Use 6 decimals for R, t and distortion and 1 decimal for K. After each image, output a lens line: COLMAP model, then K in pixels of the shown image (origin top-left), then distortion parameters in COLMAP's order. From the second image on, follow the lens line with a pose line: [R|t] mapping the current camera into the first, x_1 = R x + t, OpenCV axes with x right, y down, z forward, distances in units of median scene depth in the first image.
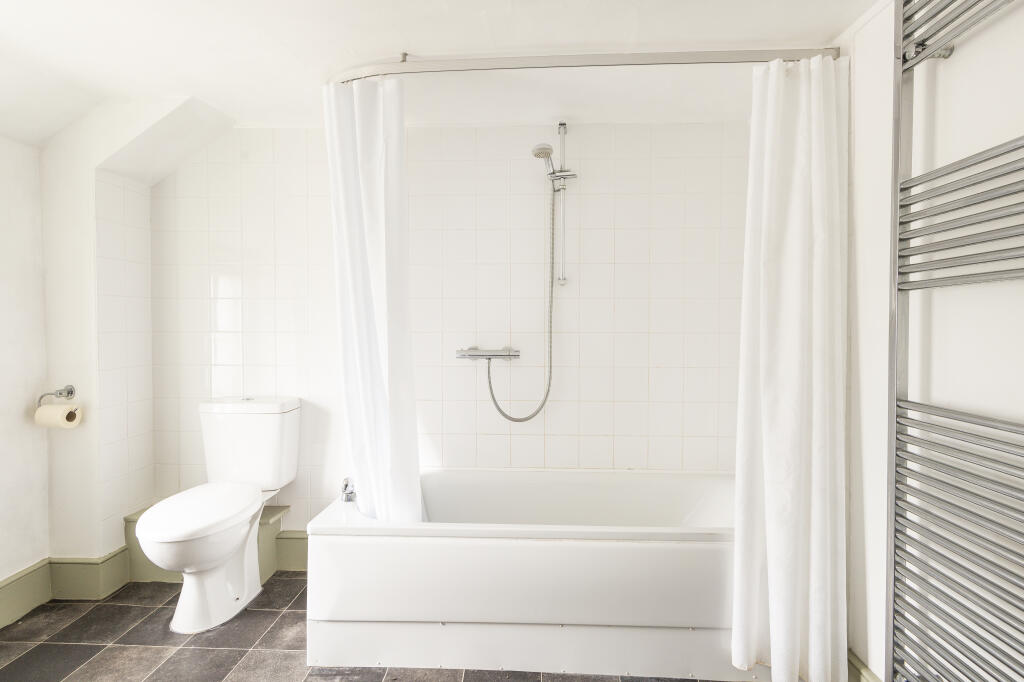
lens RADIAL K [[550.1, 0, 512.0], [0, 550.1, 341.0], [0, 0, 1]] dist [0.003545, -0.000147]
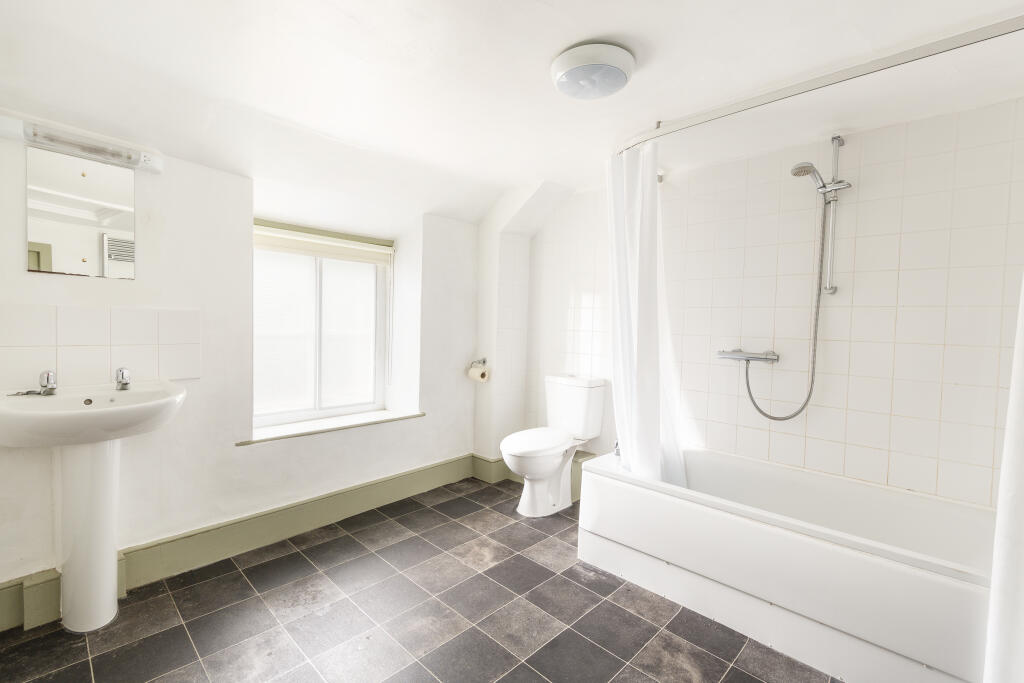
lens RADIAL K [[452.7, 0, 512.0], [0, 452.7, 341.5], [0, 0, 1]] dist [-0.001044, -0.000030]
pose [[0.749569, 0.045908, -0.660333, 0.218908], [-0.047483, 0.998751, 0.015536, 0.002021], [0.660221, 0.019710, 0.750812, -0.026021]]
